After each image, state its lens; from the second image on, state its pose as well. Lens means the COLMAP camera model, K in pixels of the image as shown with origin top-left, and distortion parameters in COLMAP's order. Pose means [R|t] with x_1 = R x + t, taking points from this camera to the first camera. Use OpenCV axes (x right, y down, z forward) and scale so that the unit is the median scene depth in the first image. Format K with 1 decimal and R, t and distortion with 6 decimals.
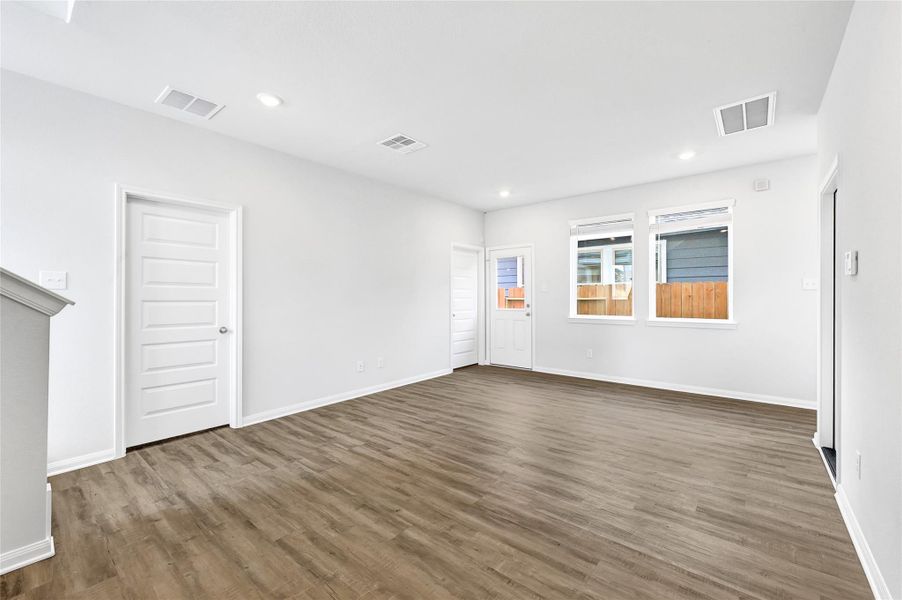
lens RADIAL K [[371.2, 0, 450.5], [0, 371.2, 297.6], [0, 0, 1]] dist [-0.011617, -0.000050]
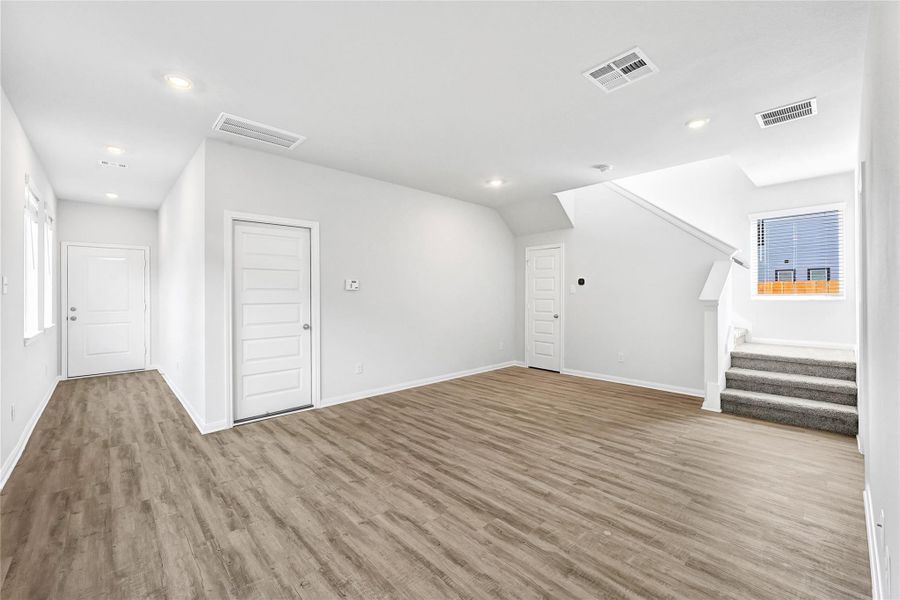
lens RADIAL K [[370.4, 0, 450.3], [0, 370.4, 296.7], [0, 0, 1]] dist [-0.011617, -0.000050]
pose [[-0.991983, 0.009038, 0.126051, 0.116978], [0.009308, 0.999955, 0.001553, -0.018465], [-0.126032, 0.002714, -0.992022, 2.070549]]
